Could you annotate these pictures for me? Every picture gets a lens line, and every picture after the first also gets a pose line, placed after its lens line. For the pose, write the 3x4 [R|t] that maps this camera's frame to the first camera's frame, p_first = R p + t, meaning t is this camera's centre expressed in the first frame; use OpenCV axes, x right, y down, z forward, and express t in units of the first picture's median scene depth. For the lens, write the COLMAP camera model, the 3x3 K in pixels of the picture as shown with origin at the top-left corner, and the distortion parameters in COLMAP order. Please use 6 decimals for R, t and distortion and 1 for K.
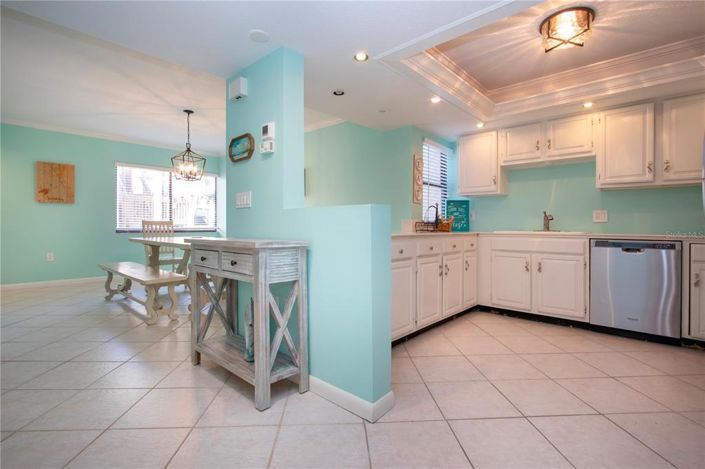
lens RADIAL K [[338.8, 0, 350.3], [0, 338.8, 225.6], [0, 0, 1]] dist [-0.001038, -0.000270]
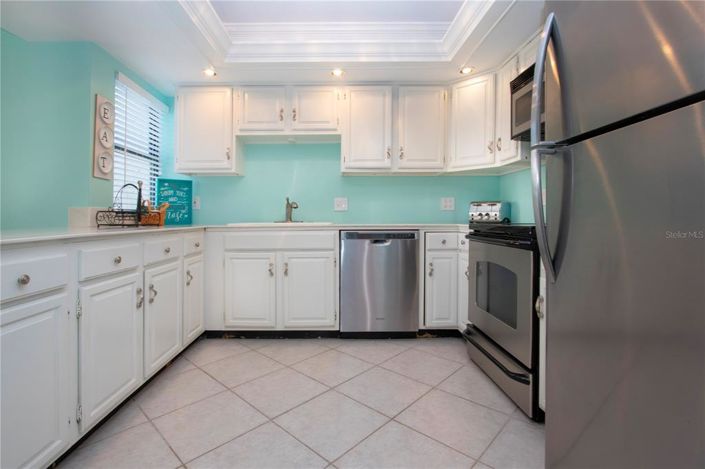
lens RADIAL K [[351.1, 0, 349.1], [0, 351.1, 203.2], [0, 0, 1]] dist [-0.023482, -0.000062]
pose [[0.724981, 0.014673, 0.688613, 0.113029], [0.010527, 0.999420, -0.032378, -0.000060], [-0.688689, 0.030723, 0.724406, 0.323397]]
